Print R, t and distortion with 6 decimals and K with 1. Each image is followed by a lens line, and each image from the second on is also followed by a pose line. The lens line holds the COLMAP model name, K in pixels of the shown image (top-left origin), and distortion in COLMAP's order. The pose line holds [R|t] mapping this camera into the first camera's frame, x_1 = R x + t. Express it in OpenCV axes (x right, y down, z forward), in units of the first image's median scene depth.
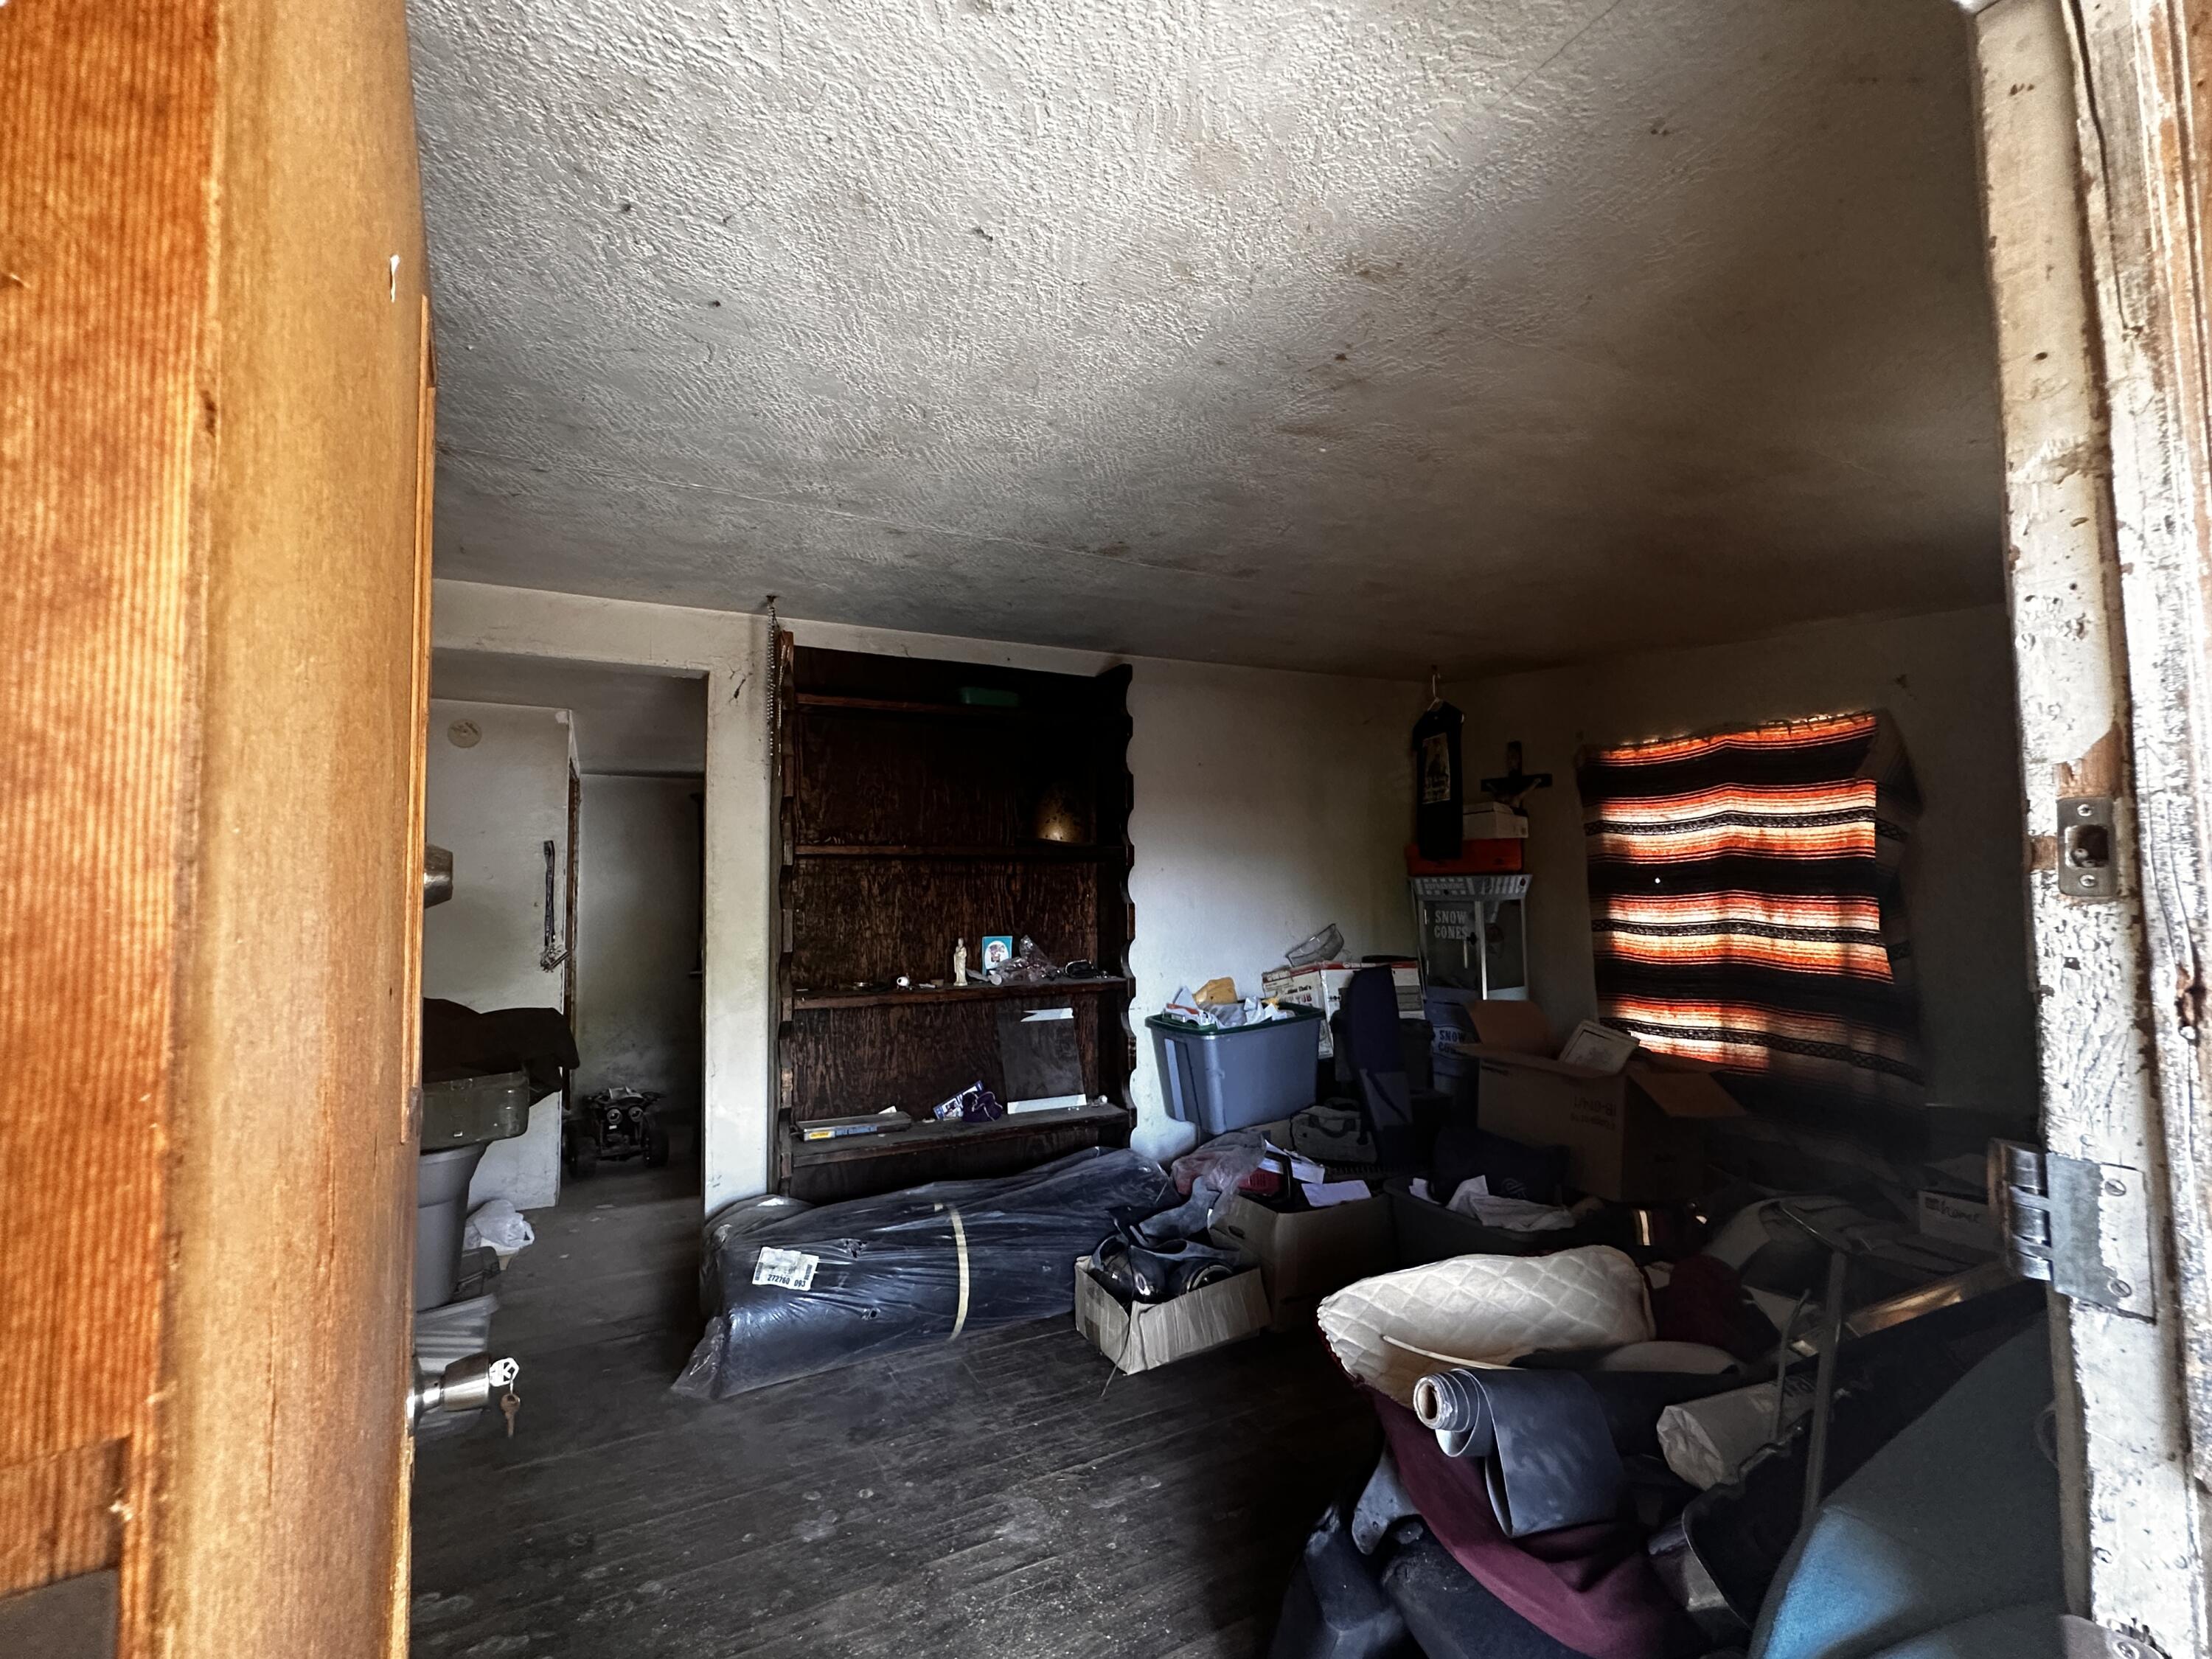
lens RADIAL K [[963.2, 0, 1106.0], [0, 963.2, 829.5], [0, 0, 1]] dist [-0.006928, 0.002867]
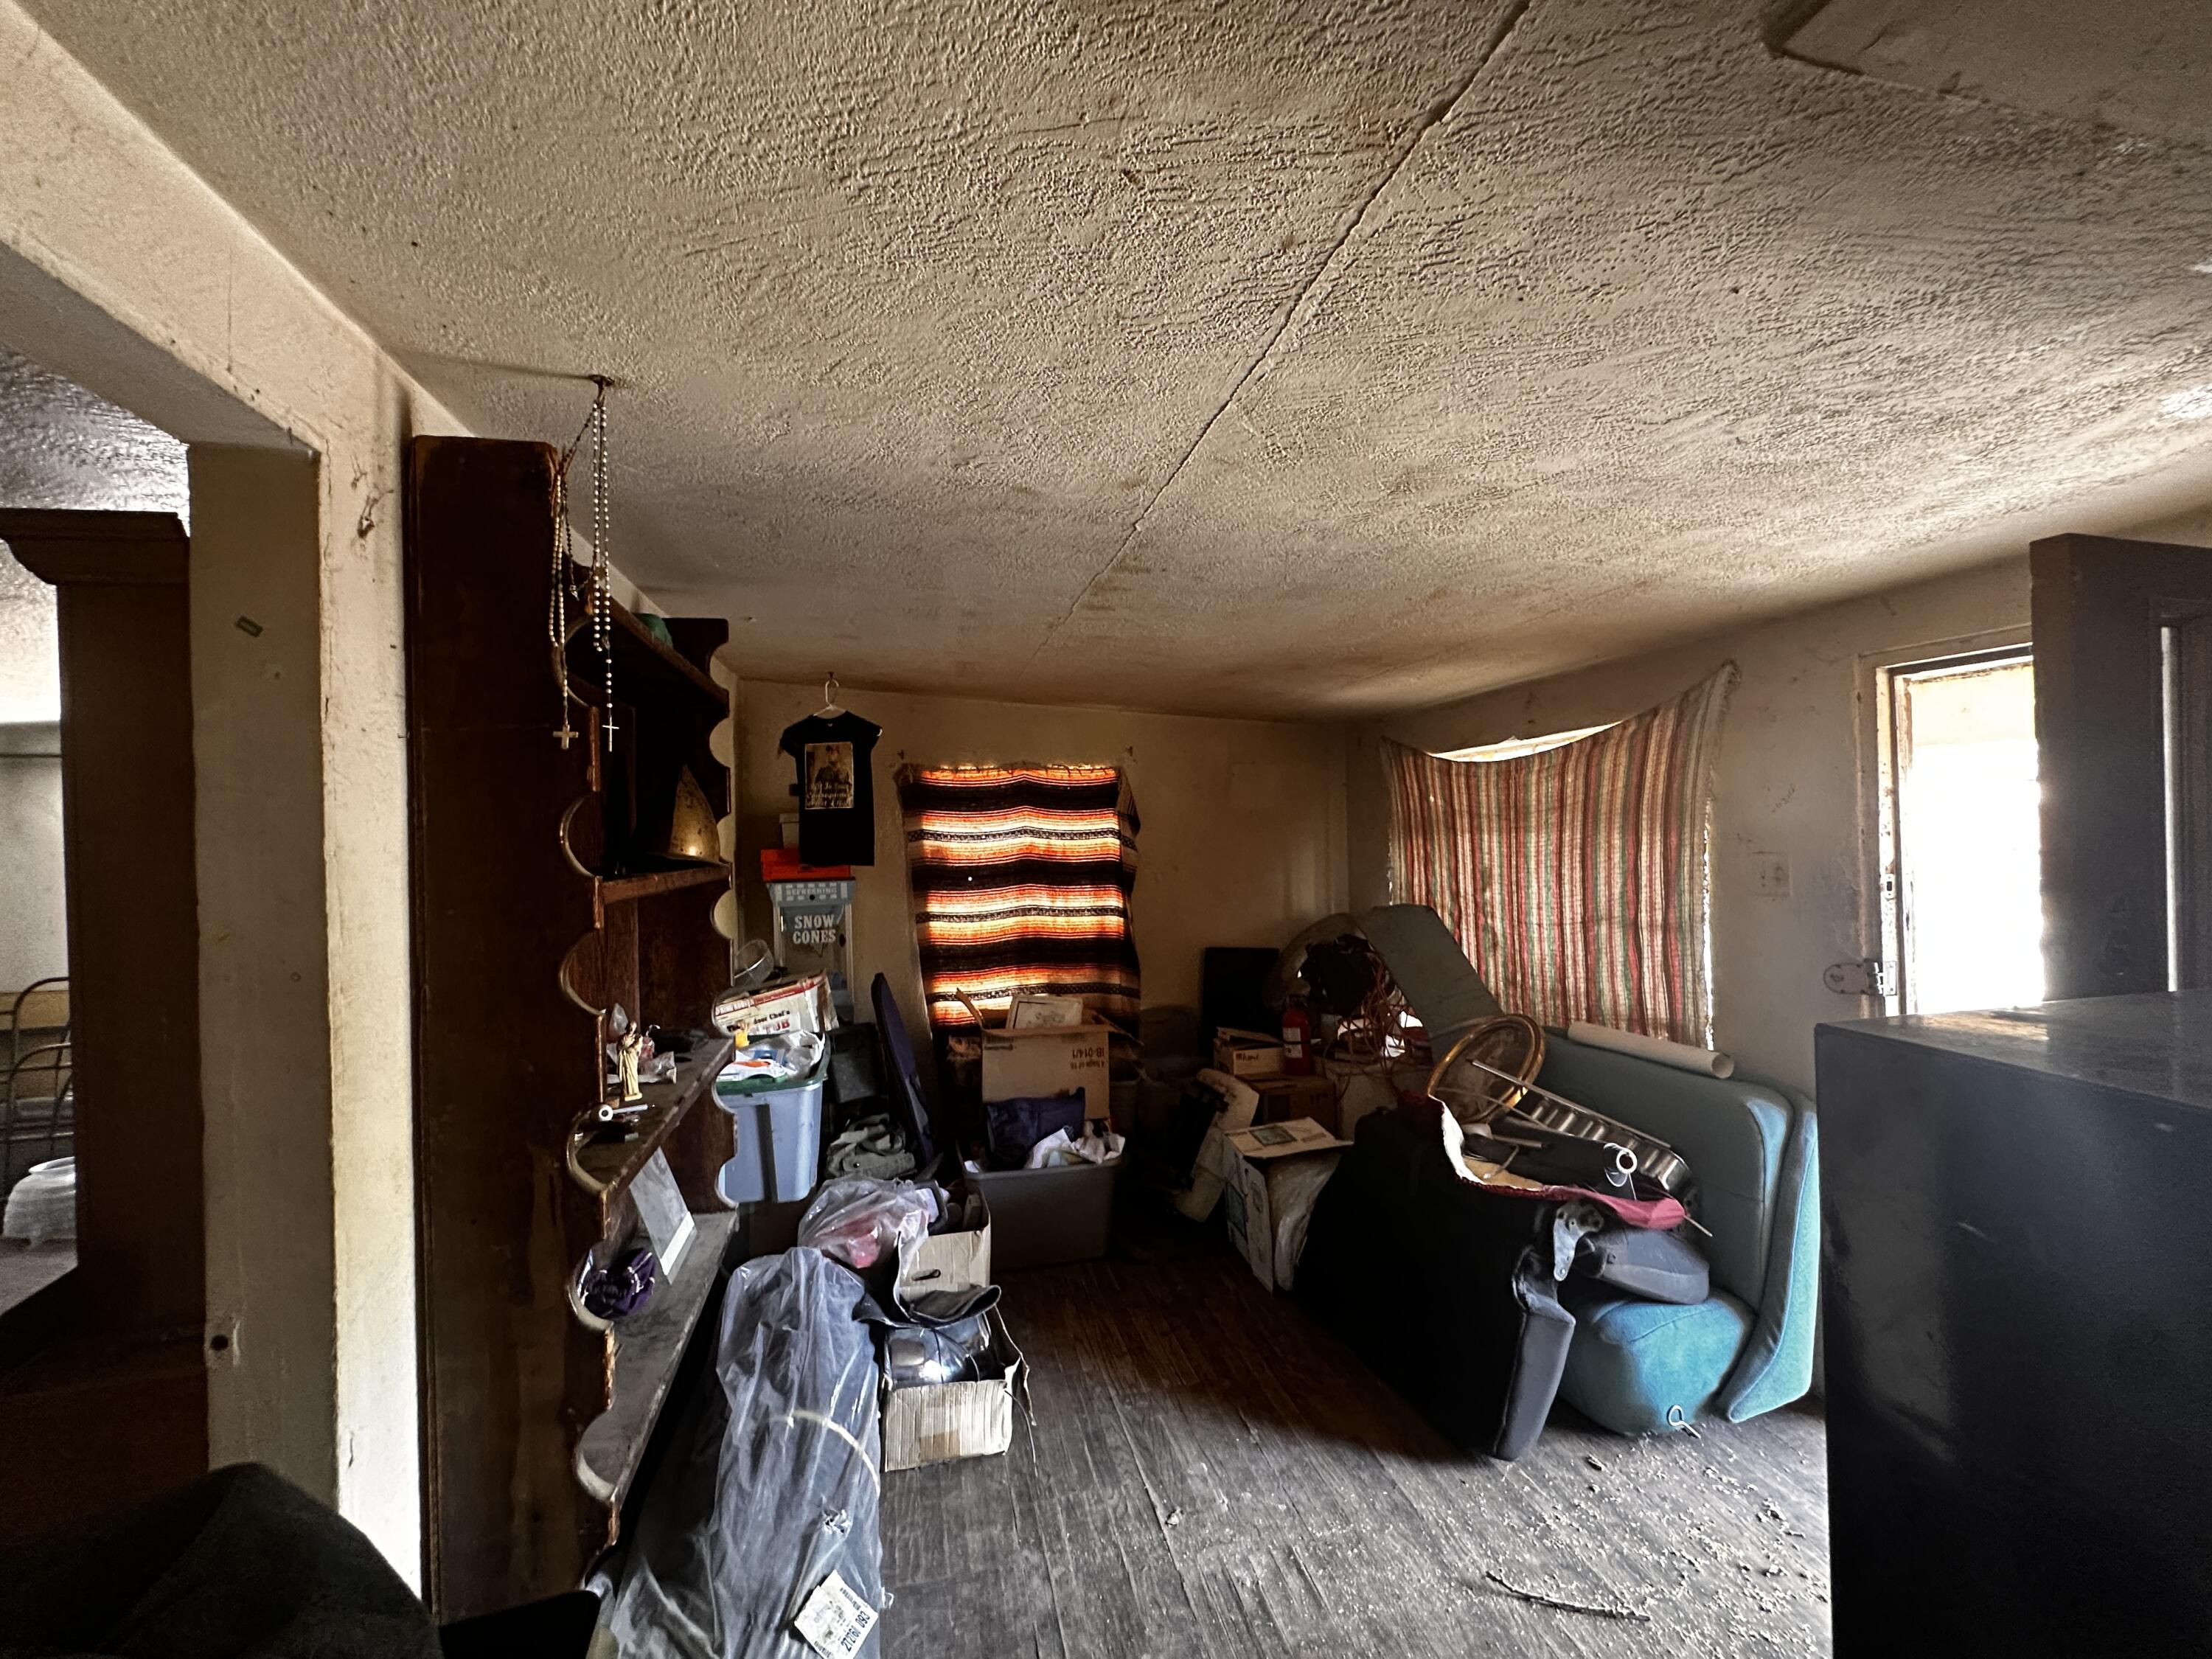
lens RADIAL K [[963.2, 0, 1106.0], [0, 963.2, 829.5], [0, 0, 1]] dist [-0.006928, 0.002867]
pose [[0.253899, 0.007571, 0.967201, -0.660134], [-0.033231, 0.999447, 0.000900, -0.020191], [-0.966660, -0.032369, 0.254011, 0.548689]]
